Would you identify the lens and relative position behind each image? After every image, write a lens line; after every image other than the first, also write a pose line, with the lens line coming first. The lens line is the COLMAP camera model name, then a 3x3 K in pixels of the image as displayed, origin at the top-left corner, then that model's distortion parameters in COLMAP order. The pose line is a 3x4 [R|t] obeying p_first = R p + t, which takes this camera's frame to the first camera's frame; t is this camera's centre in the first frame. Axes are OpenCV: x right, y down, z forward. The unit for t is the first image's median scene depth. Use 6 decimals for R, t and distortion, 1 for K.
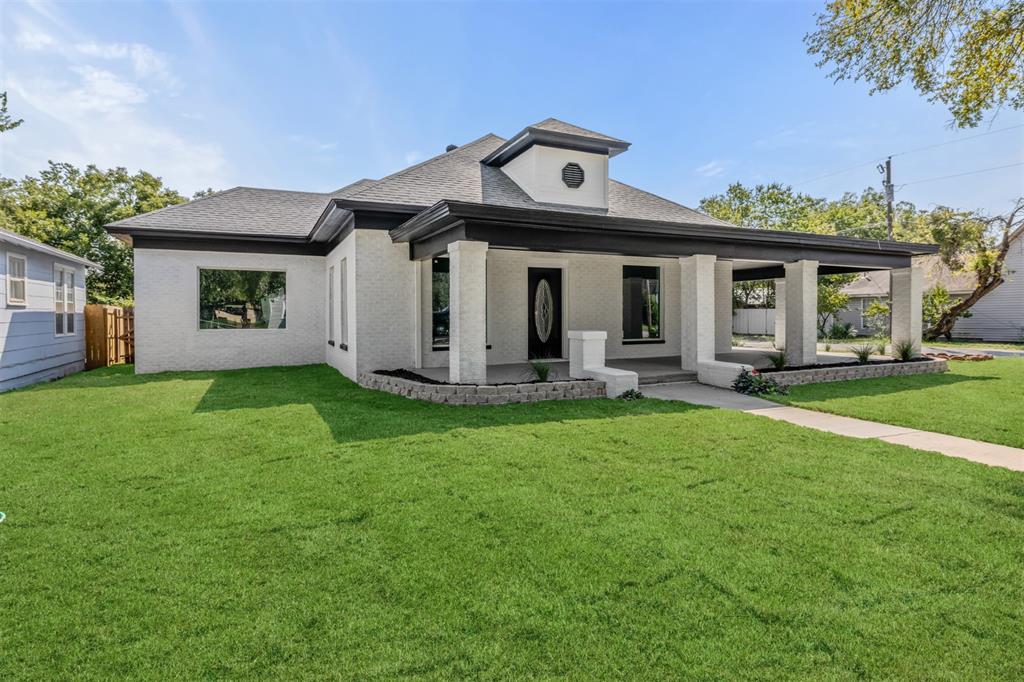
lens RADIAL K [[549.8, 0, 514.6], [0, 549.8, 335.4], [0, 0, 1]] dist [0.006838, 0.000994]
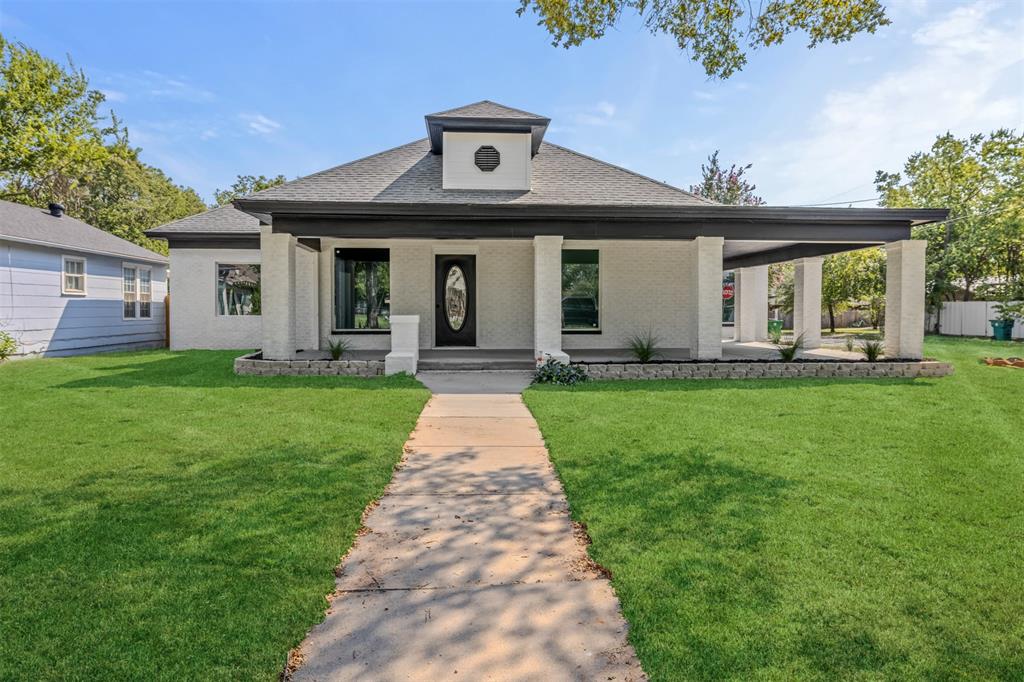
lens RADIAL K [[612.2, 0, 510.0], [0, 612.2, 336.9], [0, 0, 1]] dist [0.002061, 0.001255]
pose [[0.930426, 0.020075, -0.365930, 0.545734], [-0.017986, 0.999797, 0.009115, 0.013686], [0.366039, -0.001899, 0.930598, 0.005703]]
